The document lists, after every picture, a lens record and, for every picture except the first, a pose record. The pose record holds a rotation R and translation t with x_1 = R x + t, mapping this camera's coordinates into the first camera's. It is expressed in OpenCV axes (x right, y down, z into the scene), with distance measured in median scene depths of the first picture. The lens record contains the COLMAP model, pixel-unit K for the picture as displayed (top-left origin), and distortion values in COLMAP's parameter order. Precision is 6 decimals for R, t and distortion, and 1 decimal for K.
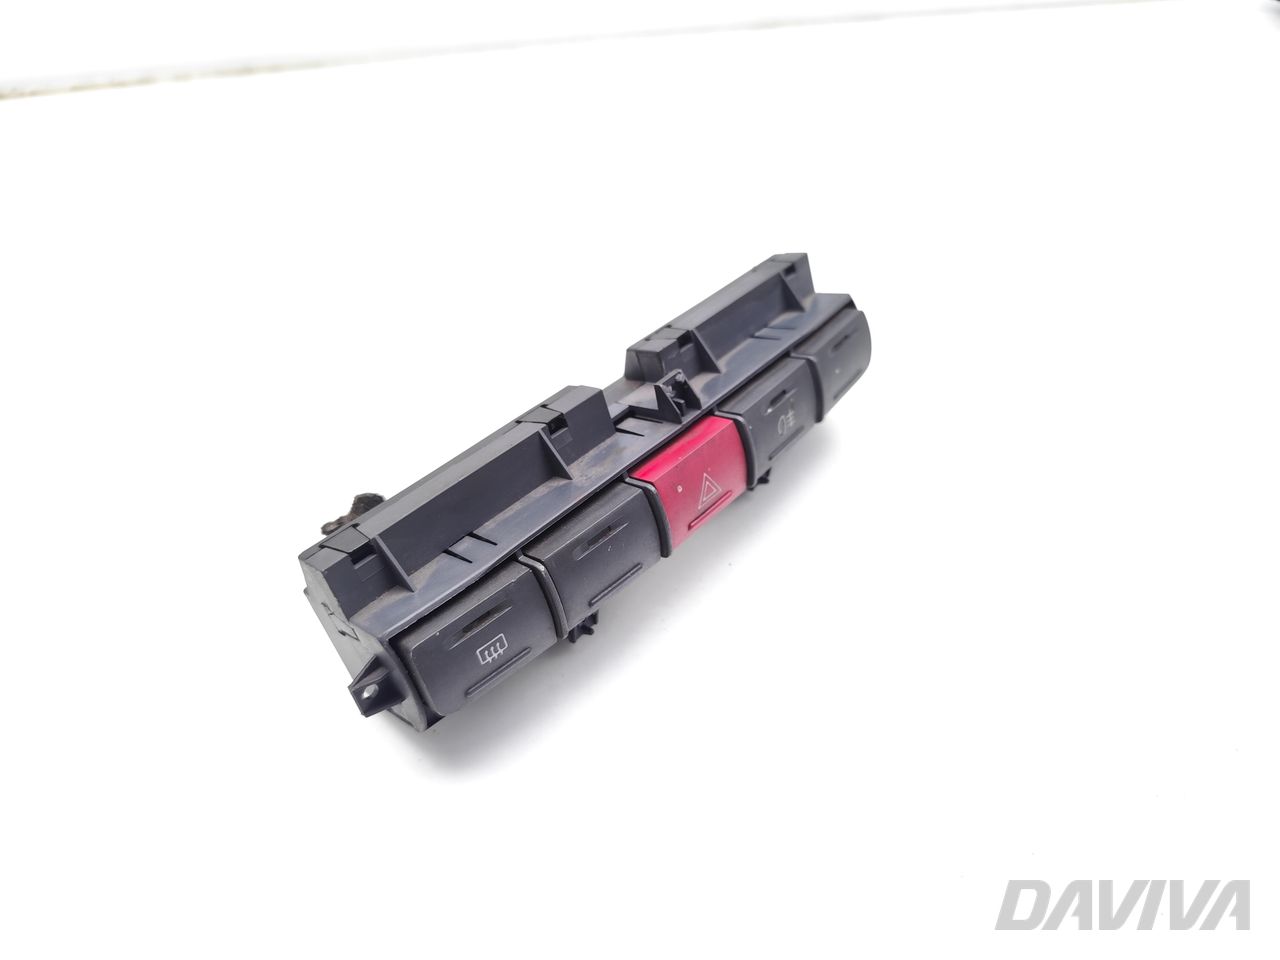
lens RADIAL K [[922.7, 0, 640.0], [0, 922.7, 480.0], [0, 0, 1]] dist [-0.000526, -0.000160]
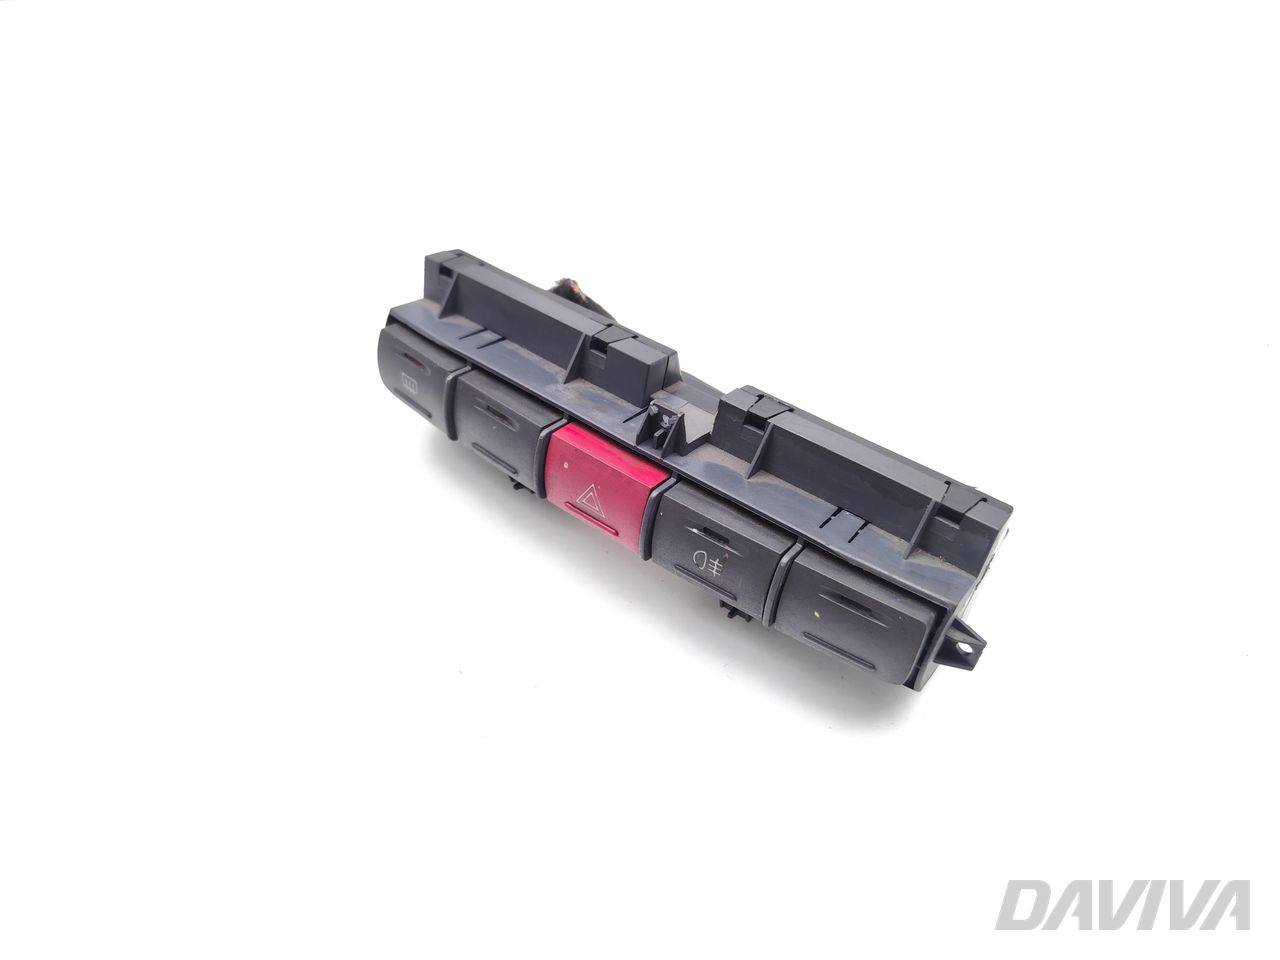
lens RADIAL K [[922.7, 0, 640.0], [0, 922.7, 480.0], [0, 0, 1]] dist [-0.000526, -0.000160]
pose [[0.089356, 0.771051, -0.630473, 0.704627], [-0.636013, 0.531312, 0.559638, -0.603357], [0.766487, 0.350982, 0.537874, 0.517694]]
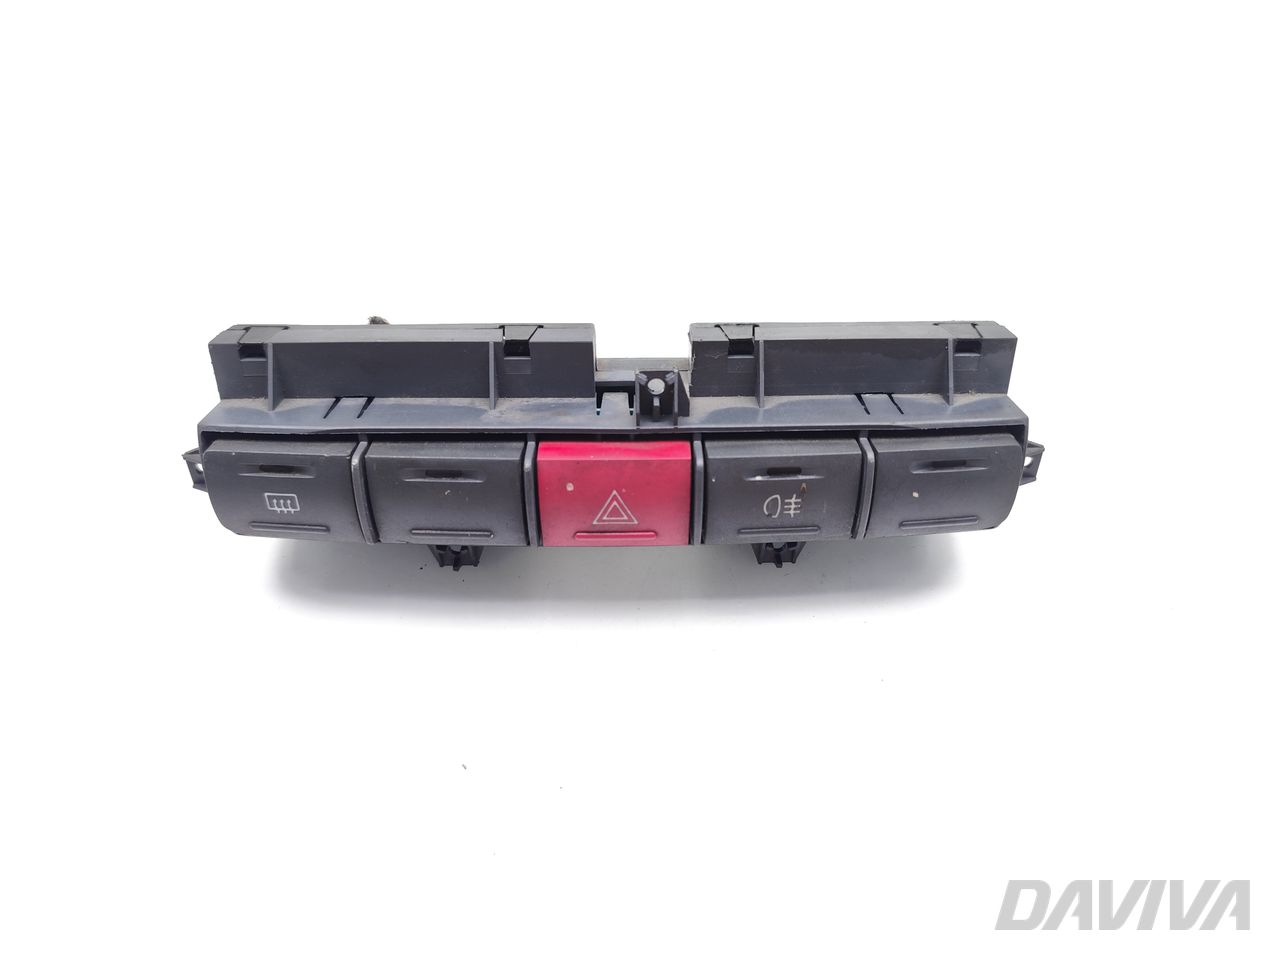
lens RADIAL K [[922.7, 0, 640.0], [0, 922.7, 480.0], [0, 0, 1]] dist [-0.000526, -0.000160]
pose [[0.684068, 0.552985, -0.475667, 0.475257], [-0.506880, 0.829319, 0.235166, -0.221569], [0.524523, 0.080236, 0.847607, 0.329237]]
